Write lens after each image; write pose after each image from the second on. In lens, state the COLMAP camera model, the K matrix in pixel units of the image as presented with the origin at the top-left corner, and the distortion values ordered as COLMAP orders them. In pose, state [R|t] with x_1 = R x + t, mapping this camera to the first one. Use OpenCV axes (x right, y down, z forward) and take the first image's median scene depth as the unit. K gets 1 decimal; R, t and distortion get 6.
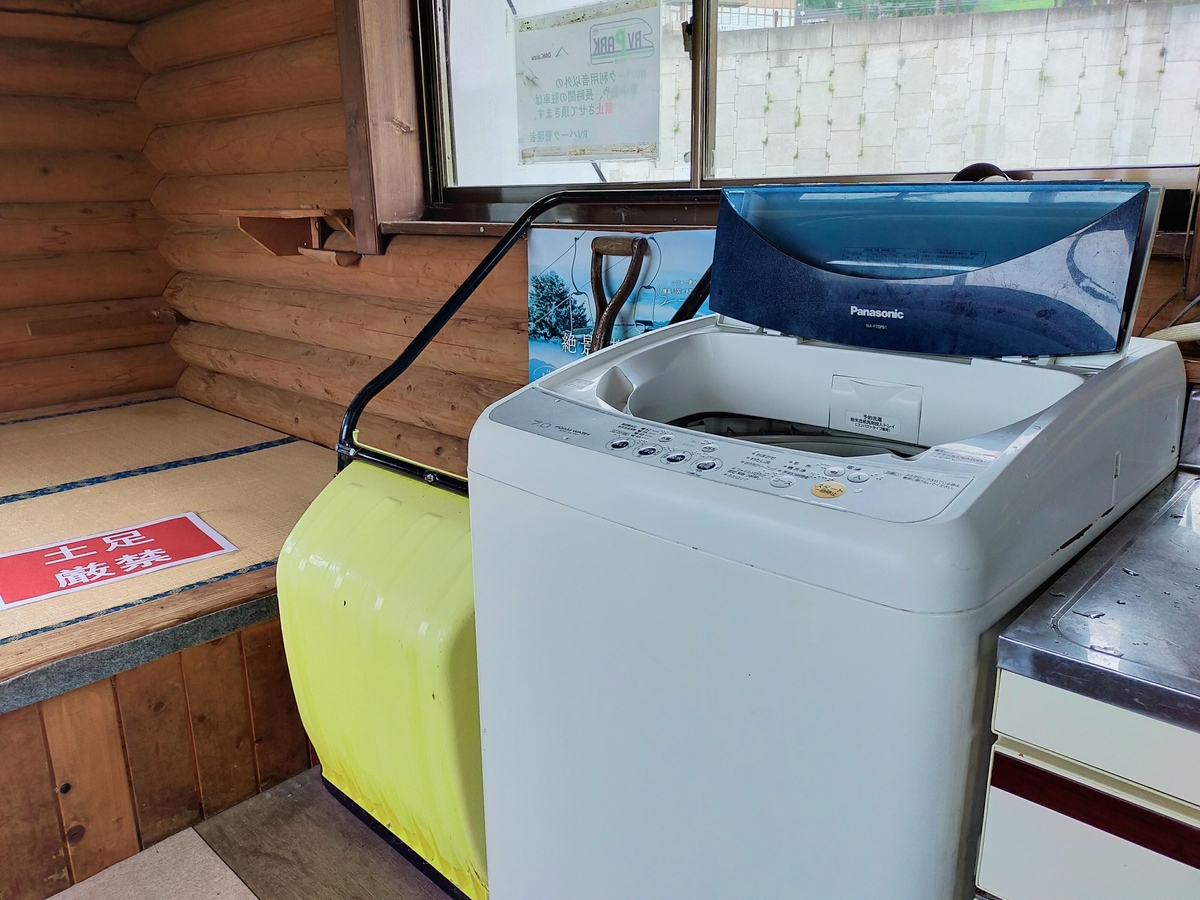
lens RADIAL K [[902.5, 0, 601.4], [0, 902.5, 450.9], [0, 0, 1]] dist [0.060413, -0.001595]
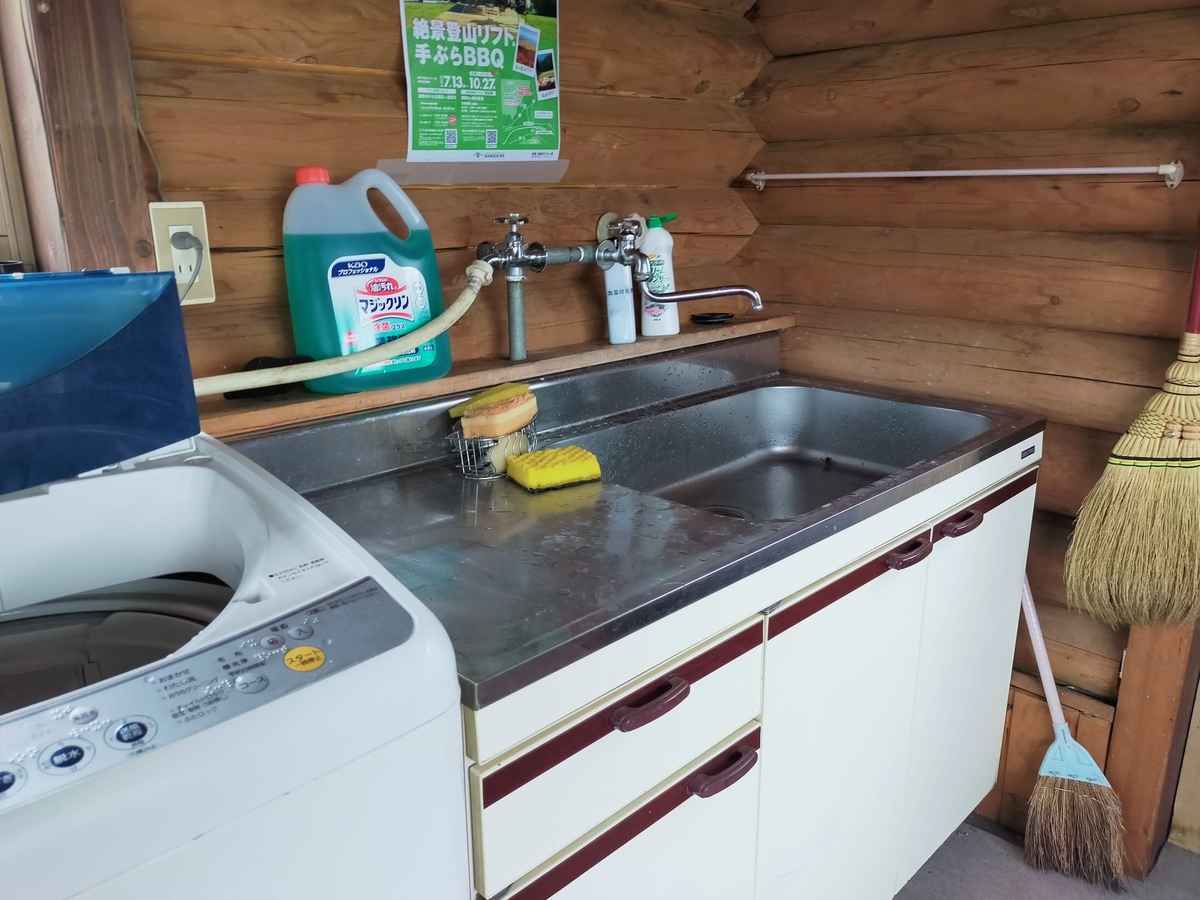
lens RADIAL K [[902.5, 0, 601.2], [0, 902.5, 451.5], [0, 0, 1]] dist [0.060413, -0.001595]
pose [[0.041455, -0.263469, 0.963777, -0.391913], [0.274014, 0.930620, 0.242618, -0.205324], [-0.960832, 0.254030, 0.110773, 0.434268]]
